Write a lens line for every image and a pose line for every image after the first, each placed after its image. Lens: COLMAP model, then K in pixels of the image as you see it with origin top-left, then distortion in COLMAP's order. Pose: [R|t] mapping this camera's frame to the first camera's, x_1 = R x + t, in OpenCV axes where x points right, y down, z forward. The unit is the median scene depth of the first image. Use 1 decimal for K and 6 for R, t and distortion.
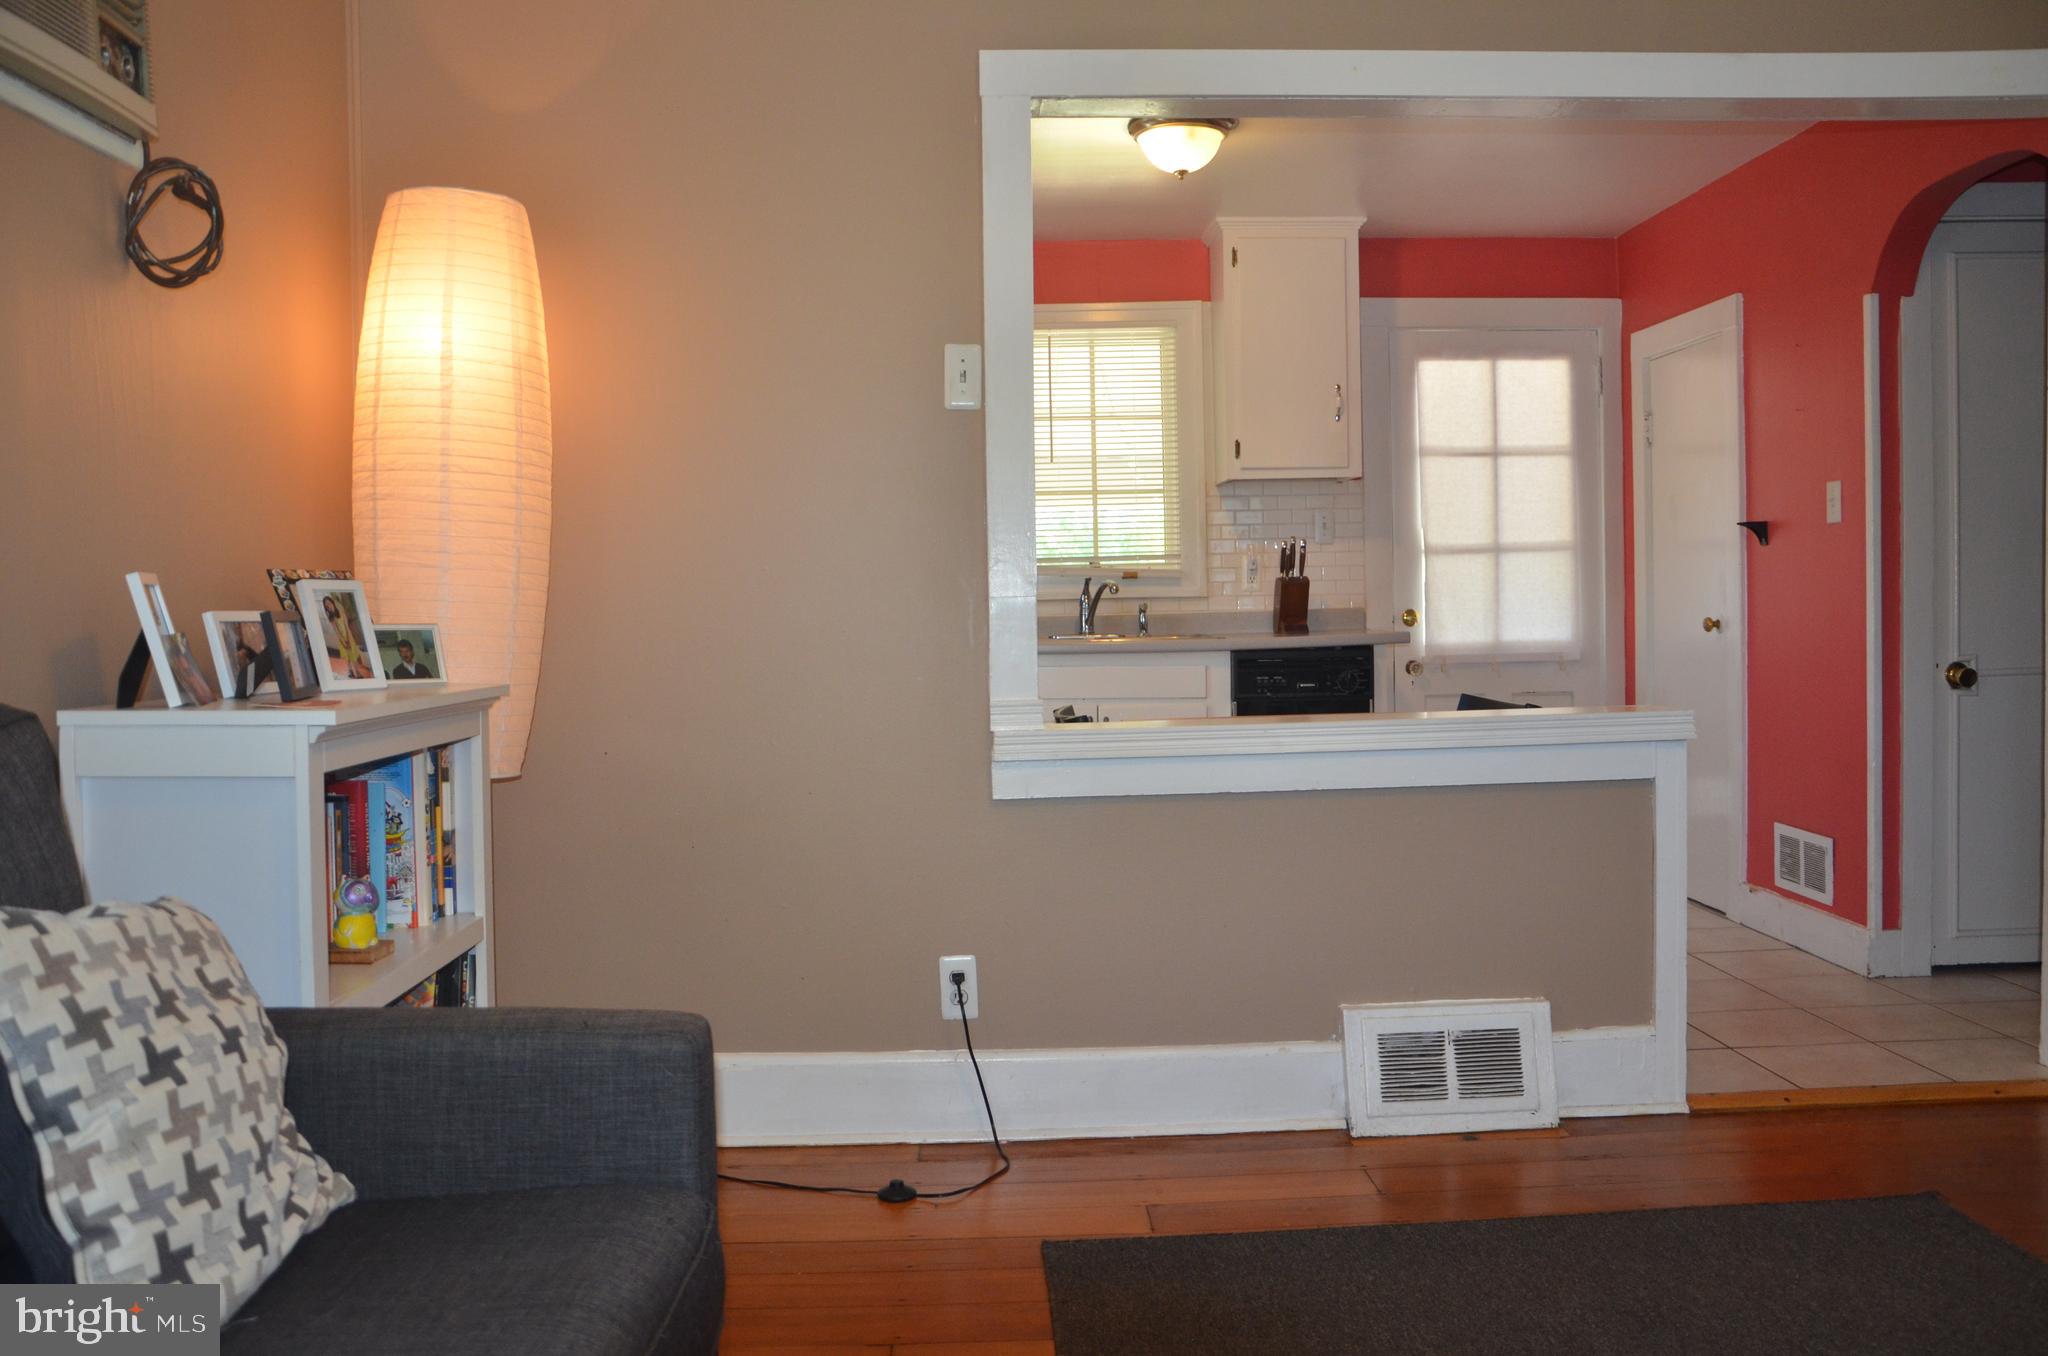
lens RADIAL K [[1671.0, 0, 1049.8], [0, 1671.0, 661.3], [0, 0, 1]] dist [-0.139755, 0.142728]
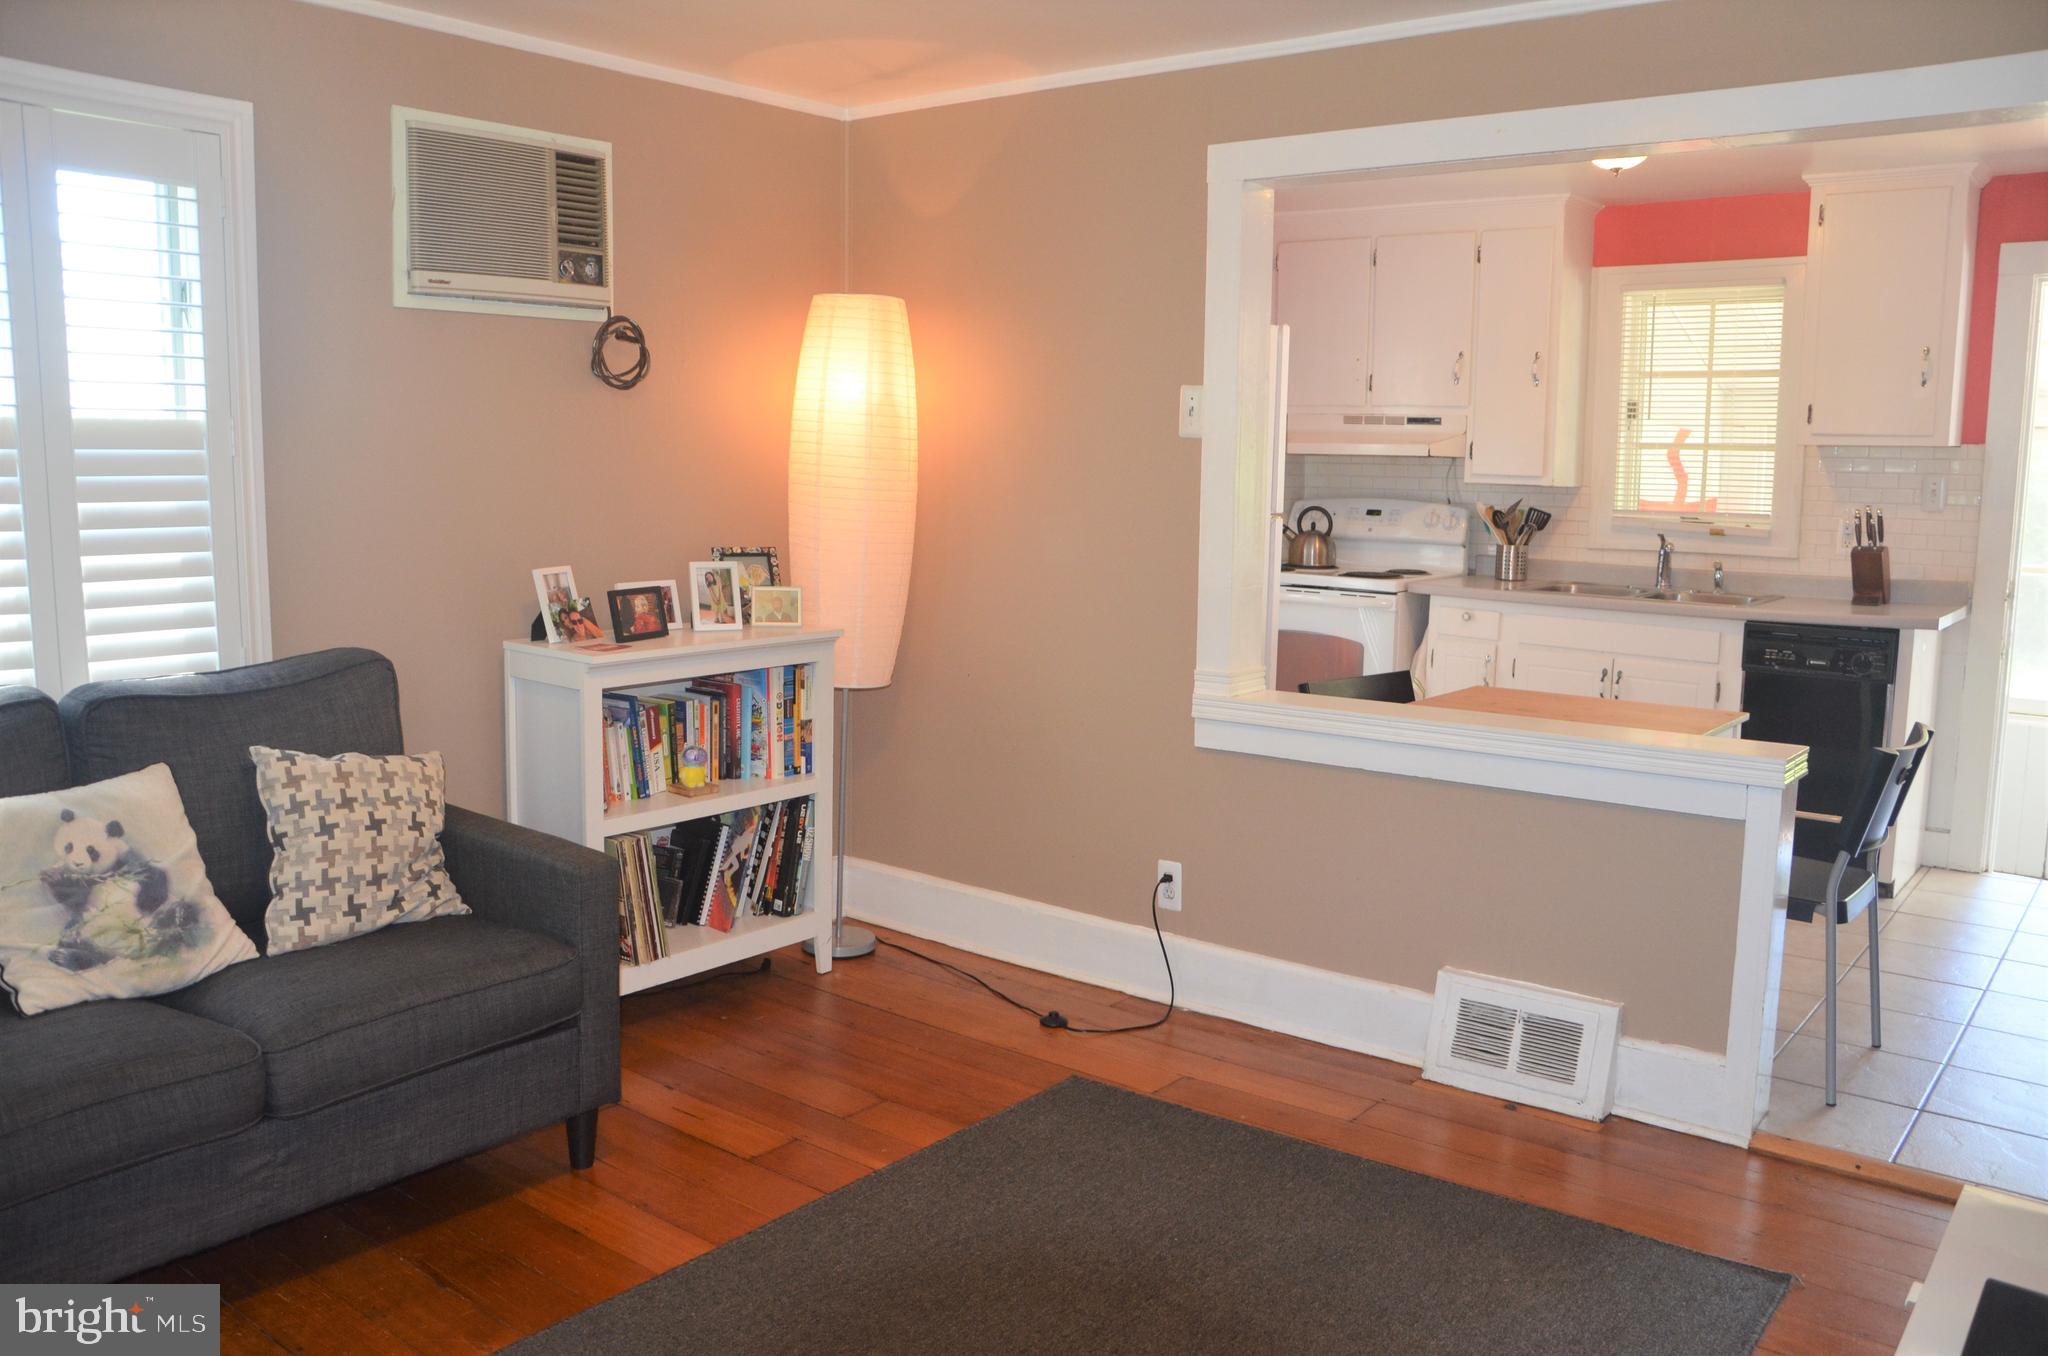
lens RADIAL K [[1671.0, 0, 1106.8], [0, 1671.0, 645.1], [0, 0, 1]] dist [-0.139755, 0.142728]
pose [[0.772388, 0.107736, -0.625948, 0.701731], [-0.051110, 0.992856, 0.107821, -0.127820], [0.633092, -0.051288, 0.772376, -0.024817]]
